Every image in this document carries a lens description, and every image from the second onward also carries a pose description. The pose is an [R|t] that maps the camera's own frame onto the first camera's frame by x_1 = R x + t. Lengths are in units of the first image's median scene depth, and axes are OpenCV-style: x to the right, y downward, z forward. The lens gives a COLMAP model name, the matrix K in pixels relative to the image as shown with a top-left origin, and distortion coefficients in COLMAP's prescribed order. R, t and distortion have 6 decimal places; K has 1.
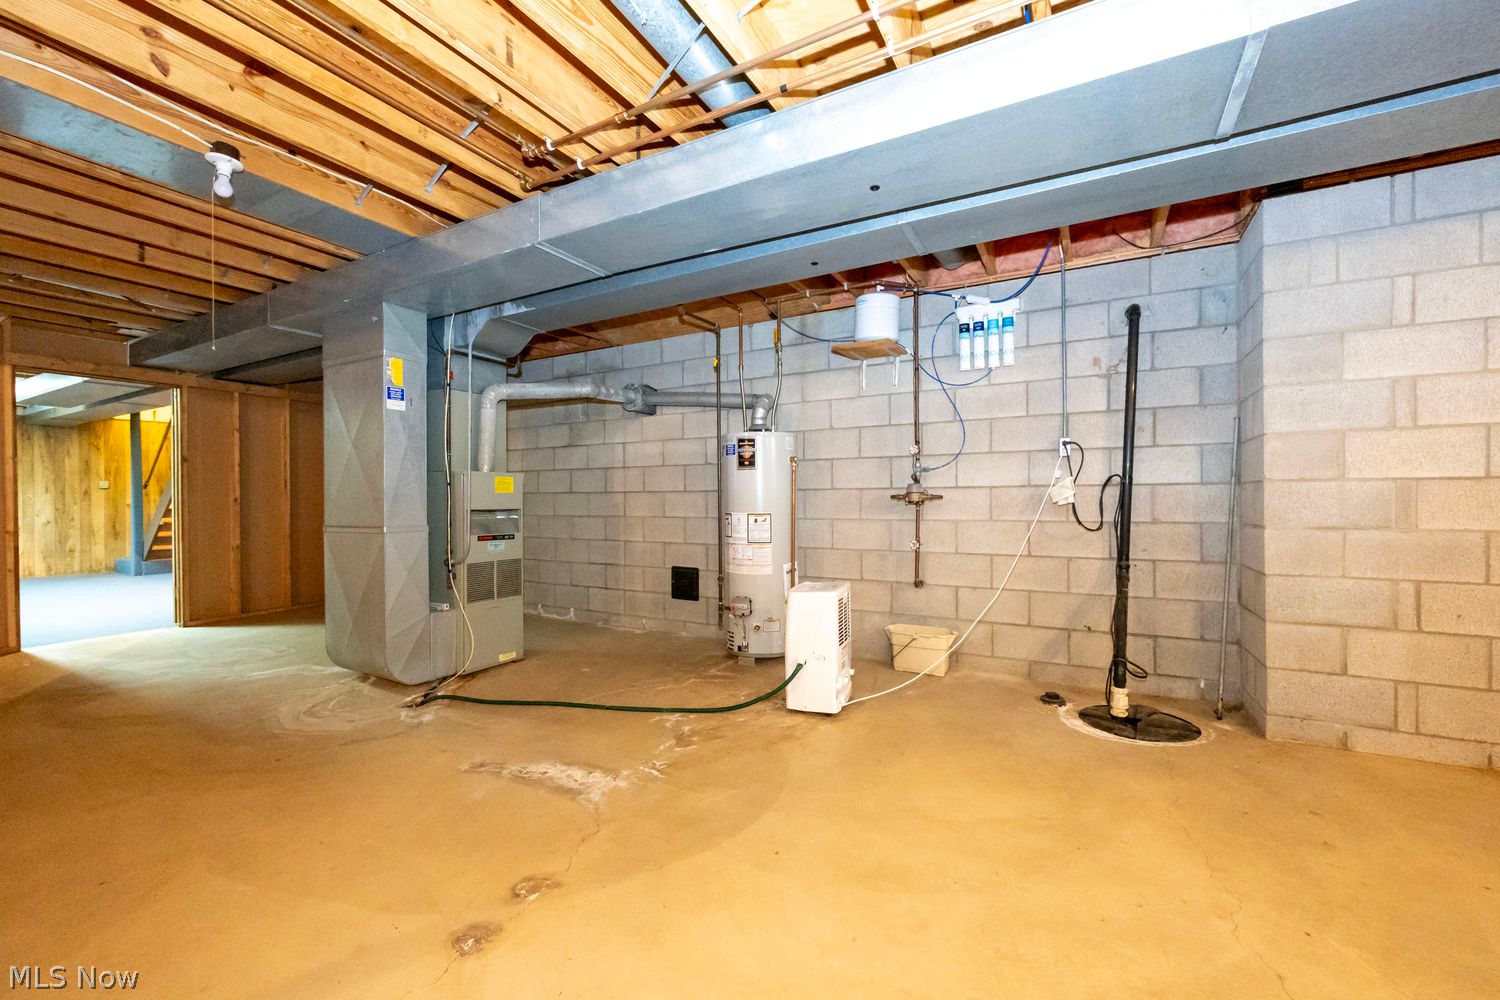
lens RADIAL K [[619.7, 0, 756.5], [0, 619.7, 508.3], [0, 0, 1]] dist [-0.000729, -0.000022]
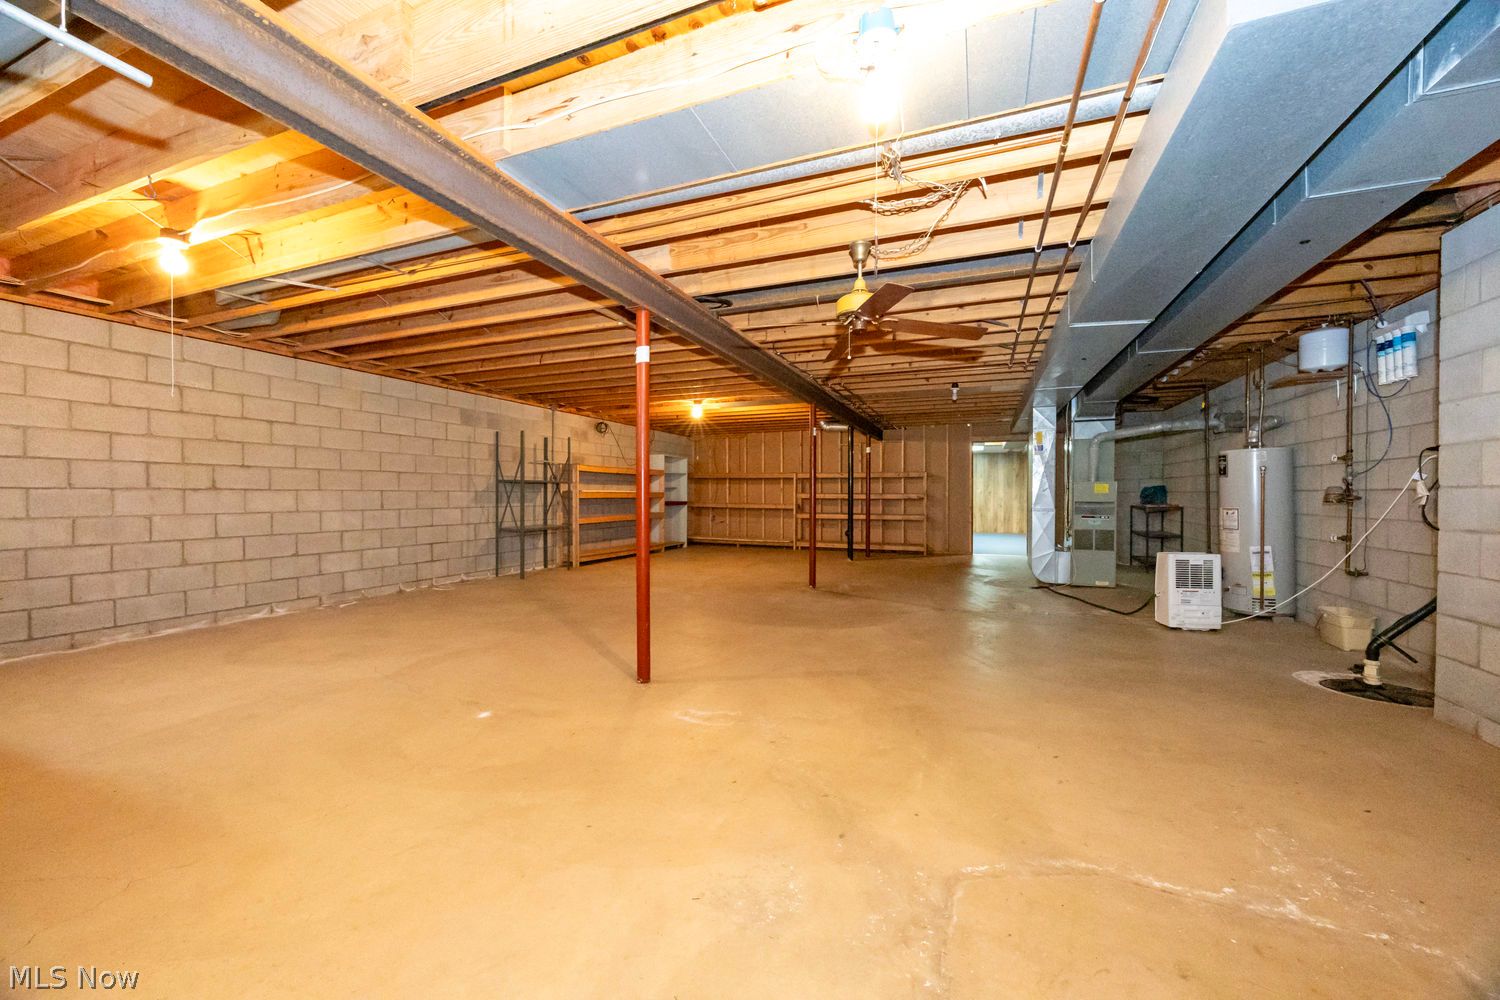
lens RADIAL K [[619.7, 0, 756.5], [0, 619.7, 508.3], [0, 0, 1]] dist [-0.000729, -0.000022]
pose [[0.151190, 0.027710, -0.988116, 1.300855], [-0.010501, 0.999596, 0.026426, -0.017687], [0.988449, 0.006381, 0.151420, -0.286782]]
